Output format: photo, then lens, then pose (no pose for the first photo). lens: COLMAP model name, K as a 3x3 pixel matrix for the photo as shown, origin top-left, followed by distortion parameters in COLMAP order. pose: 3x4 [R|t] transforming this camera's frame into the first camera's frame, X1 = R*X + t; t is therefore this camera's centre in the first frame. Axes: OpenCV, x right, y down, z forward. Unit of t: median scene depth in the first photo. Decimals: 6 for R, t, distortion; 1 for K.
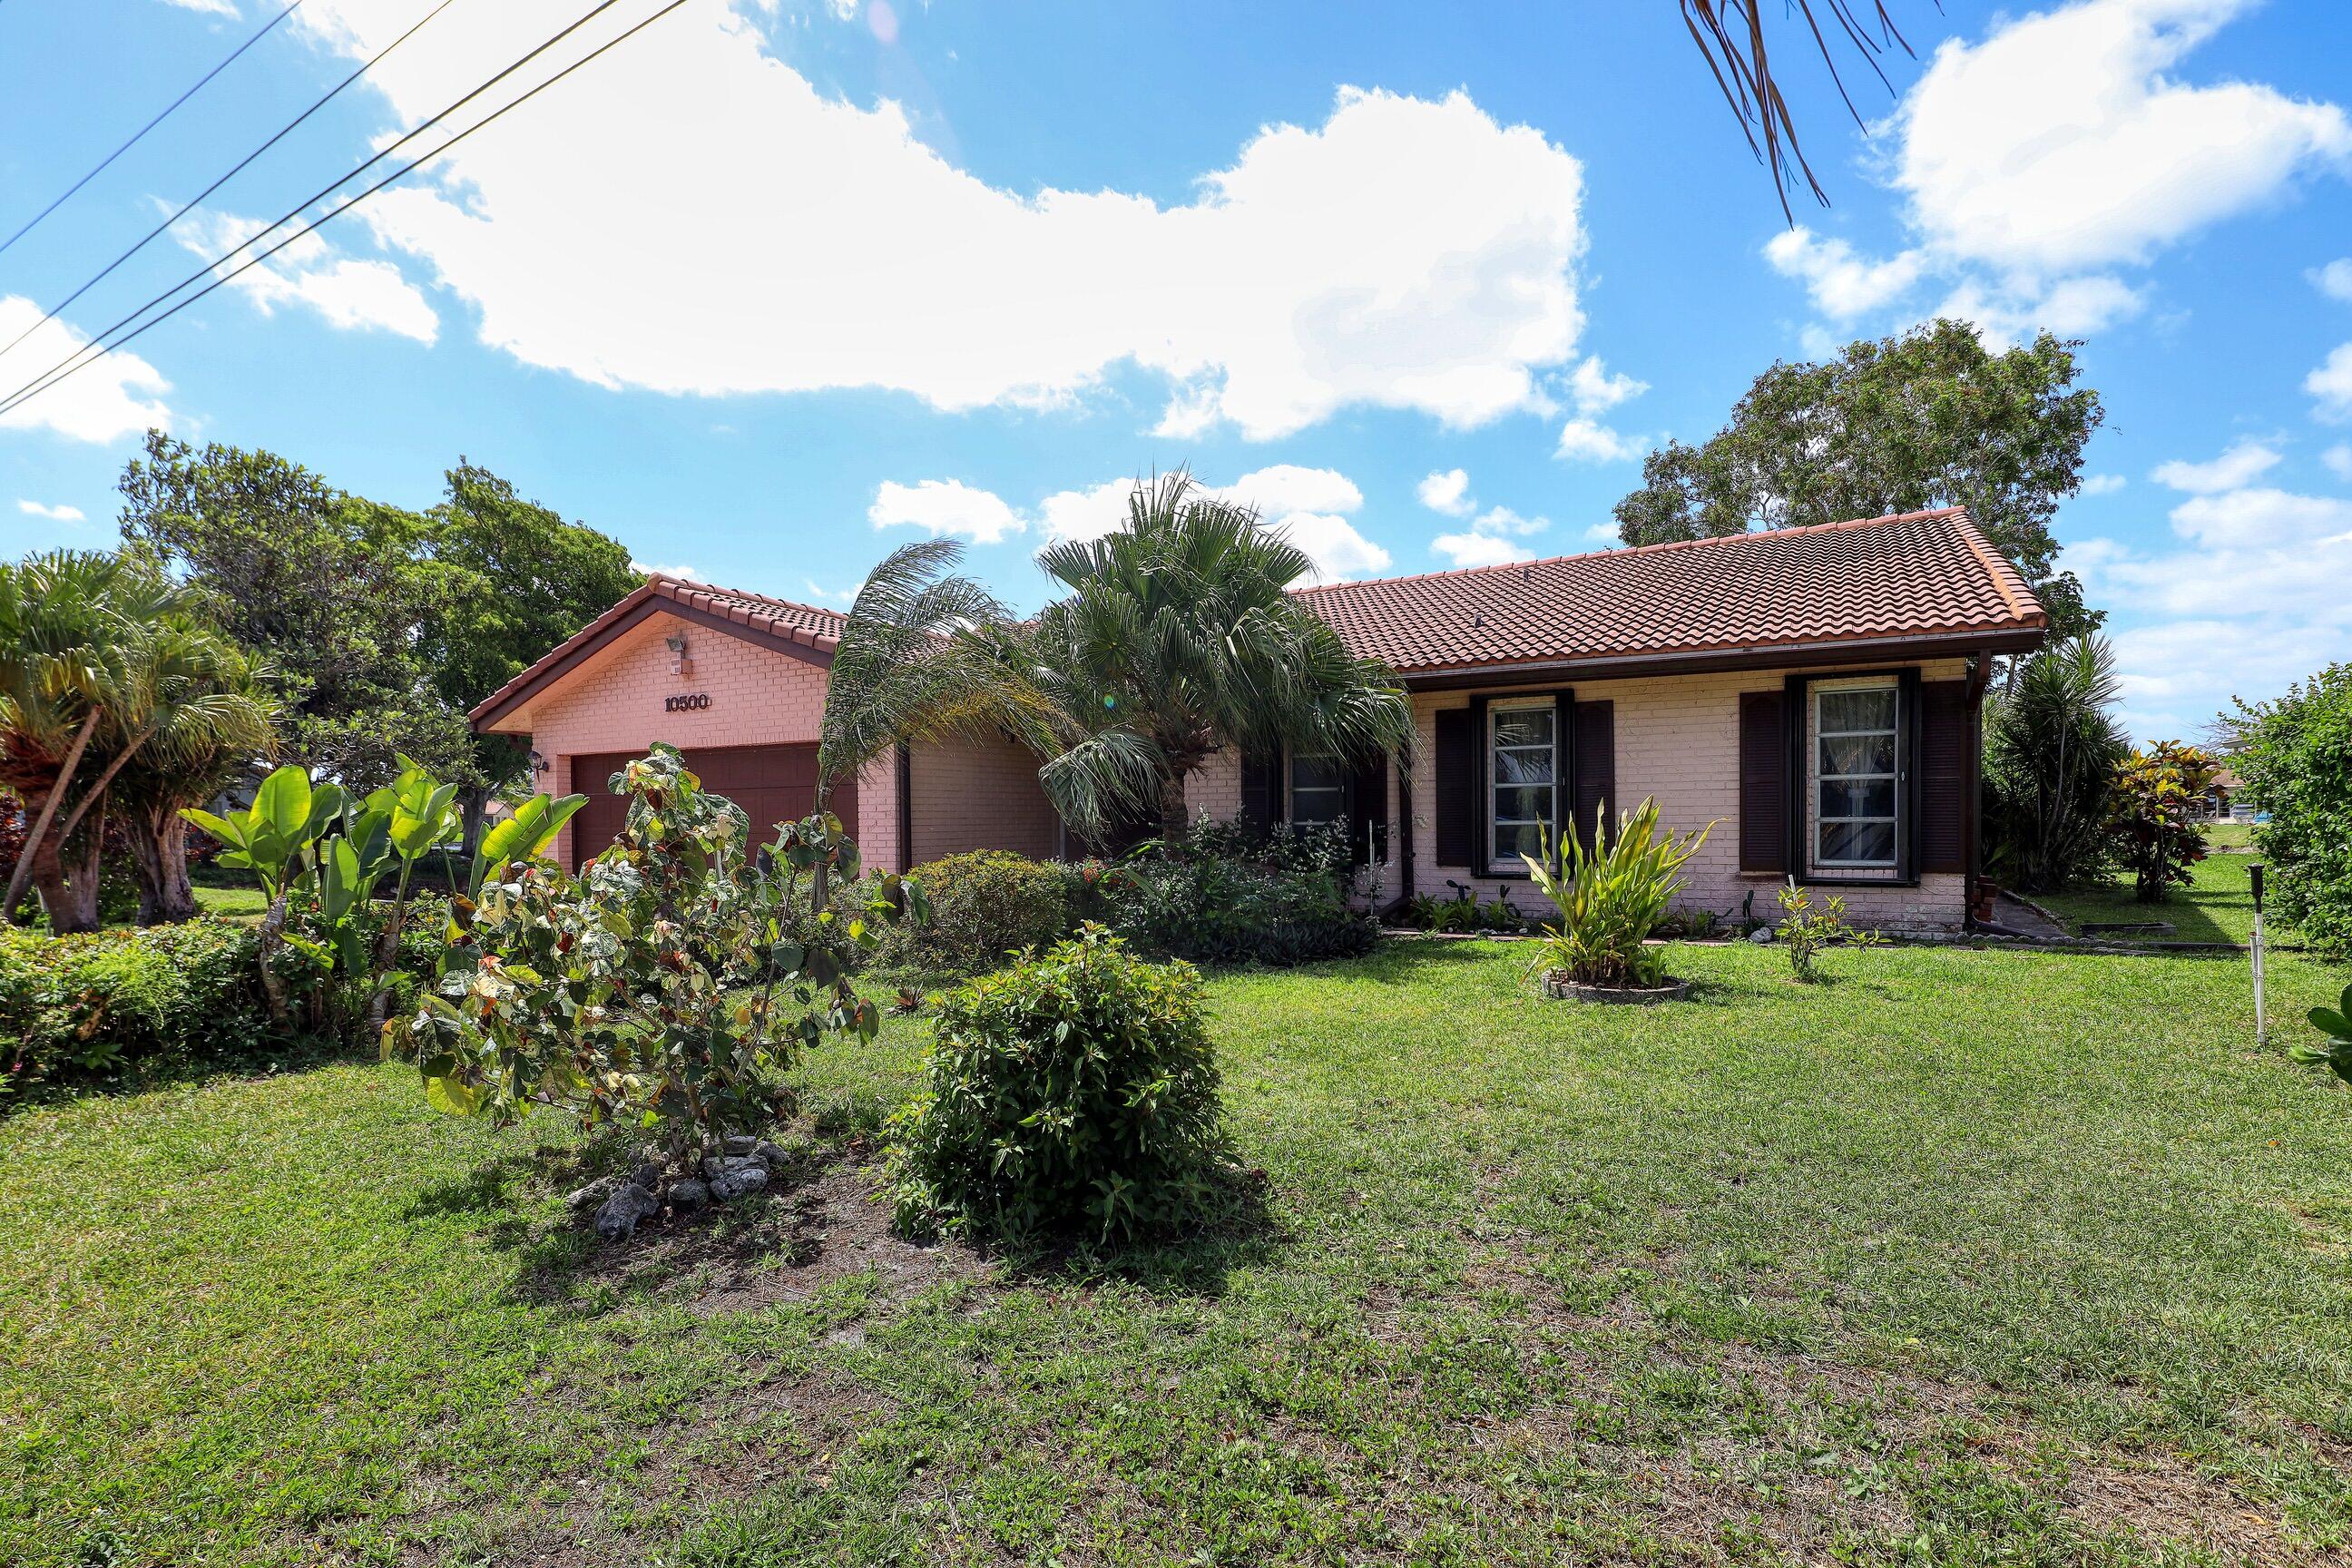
lens RADIAL K [[1148.3, 0, 1173.0], [0, 1148.3, 788.0], [0, 0, 1]] dist [0.003526, -0.002864]
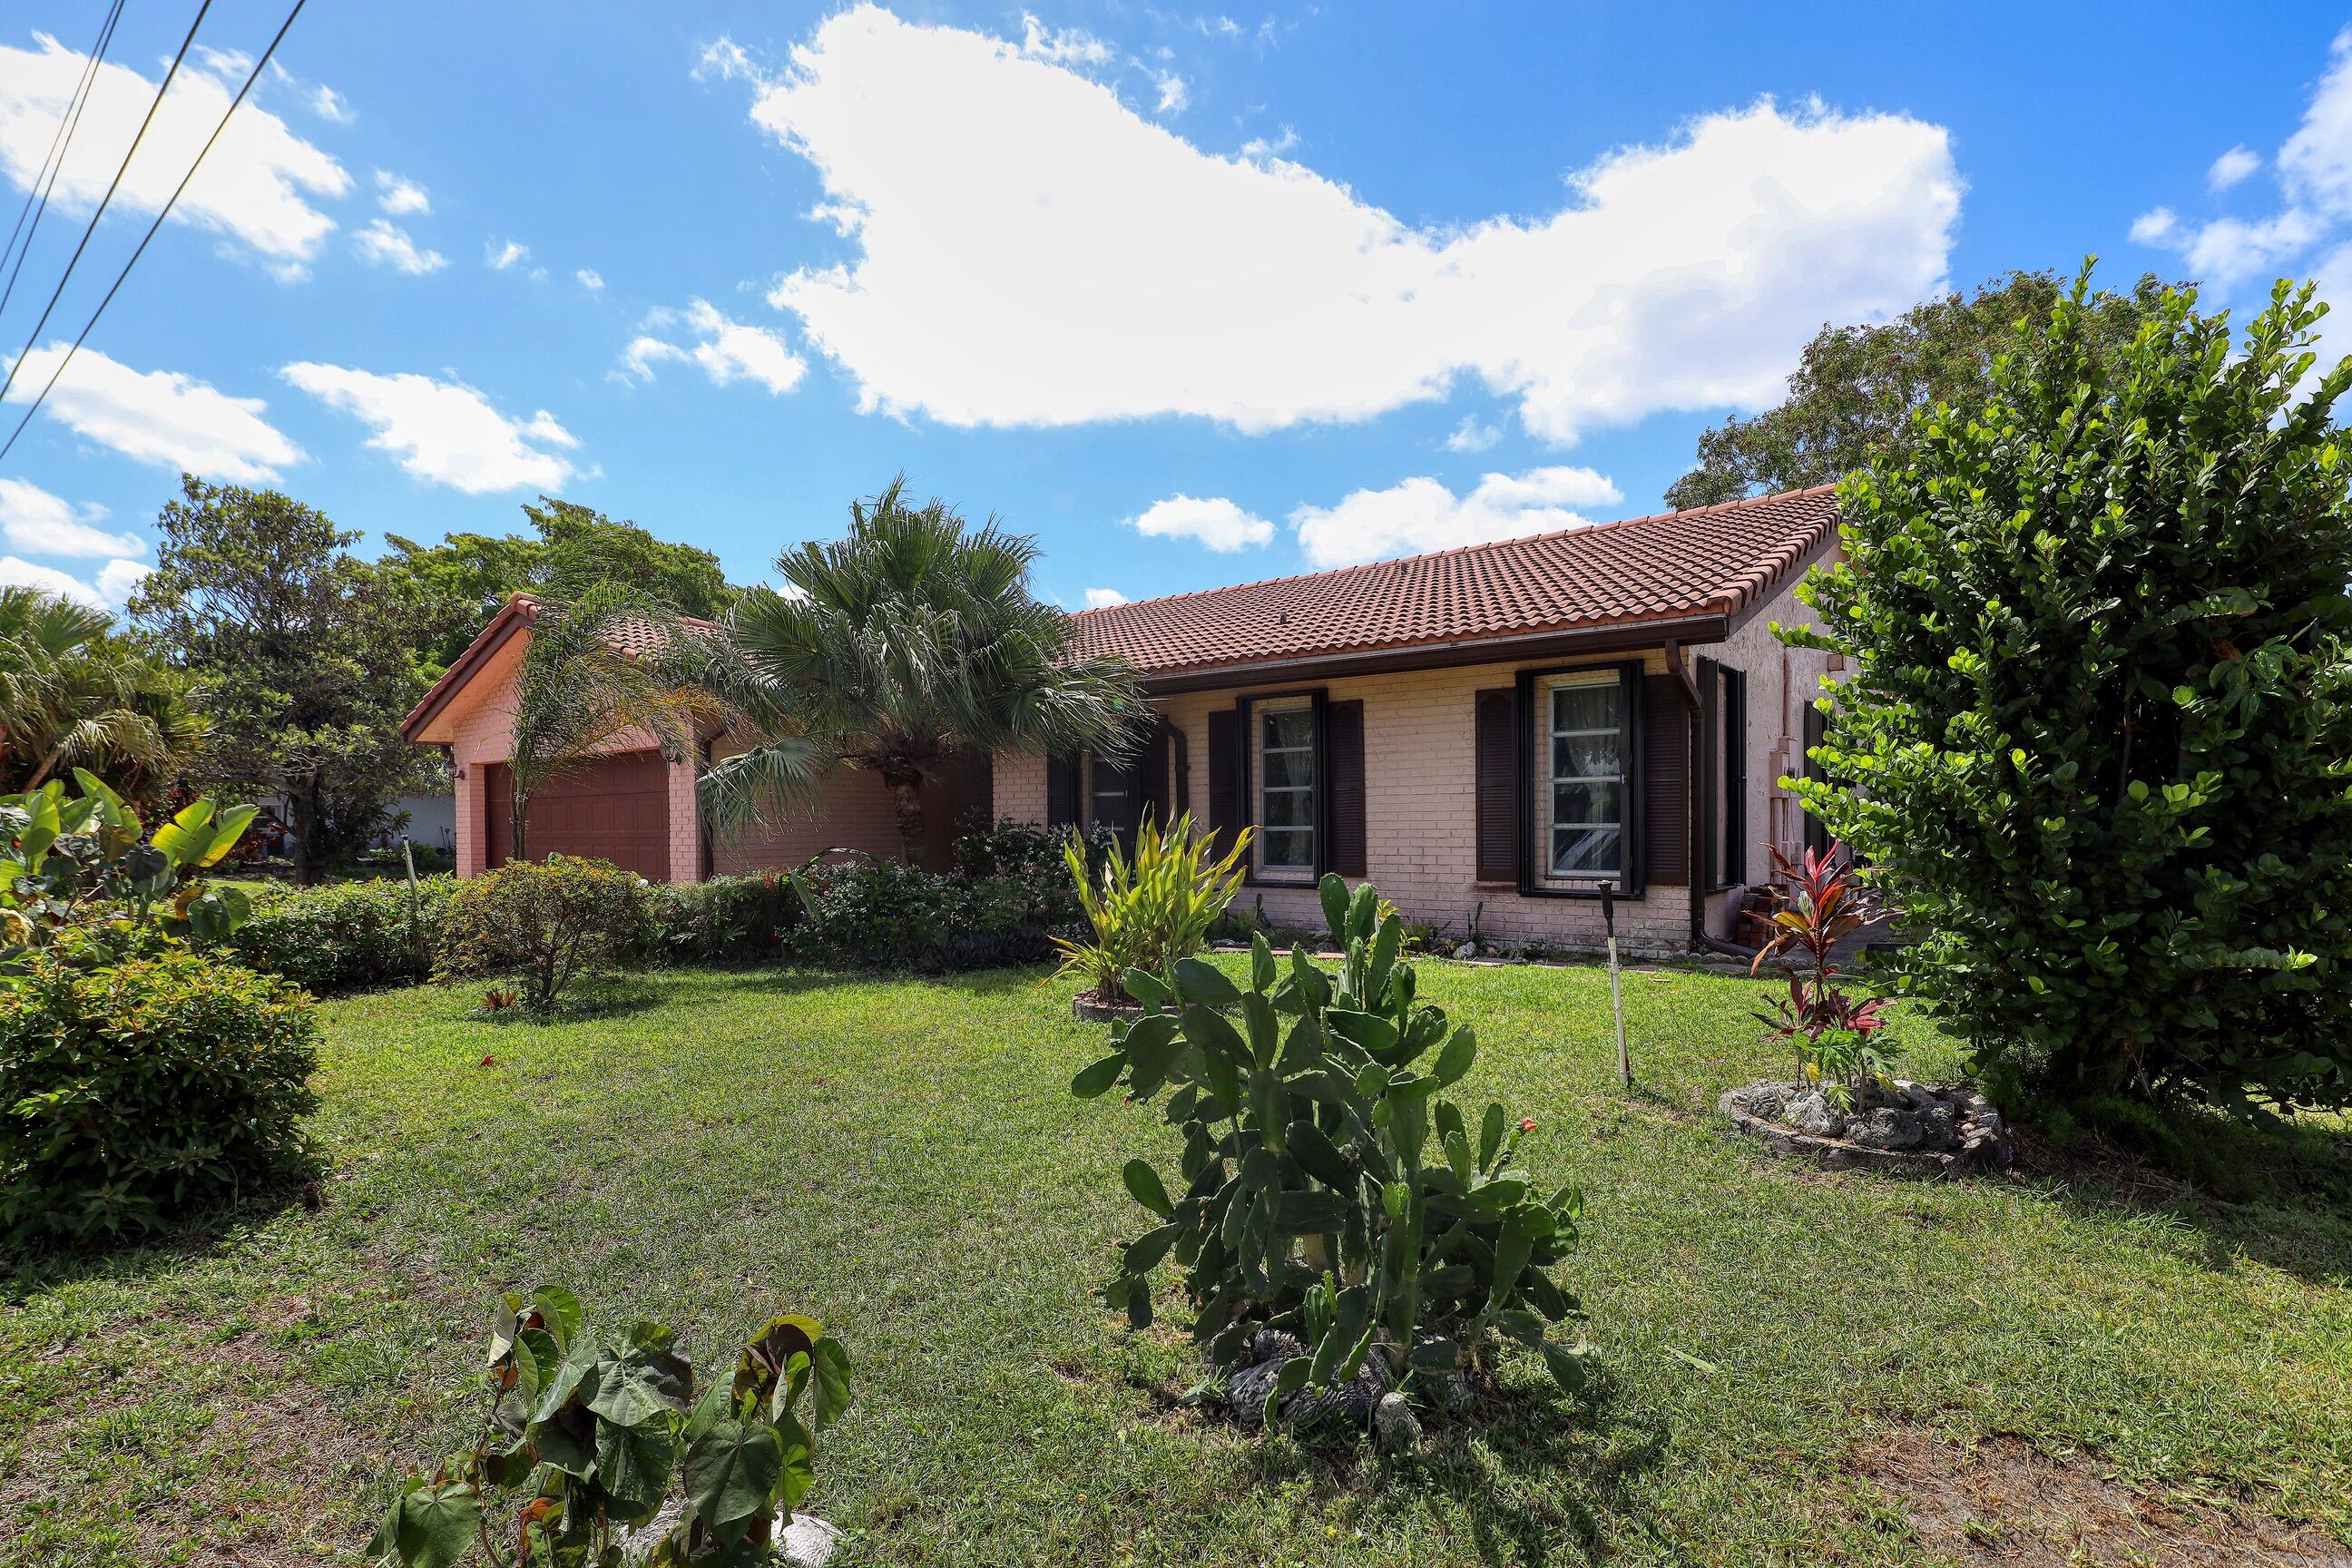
lens RADIAL K [[1148.3, 0, 1173.7], [0, 1148.3, 792.0], [0, 0, 1]] dist [0.003526, -0.002864]
pose [[0.991028, -0.003450, -0.133608, 0.376084], [0.003703, 0.999992, 0.001645, -0.002439], [0.133601, -0.002125, 0.991033, 0.043551]]
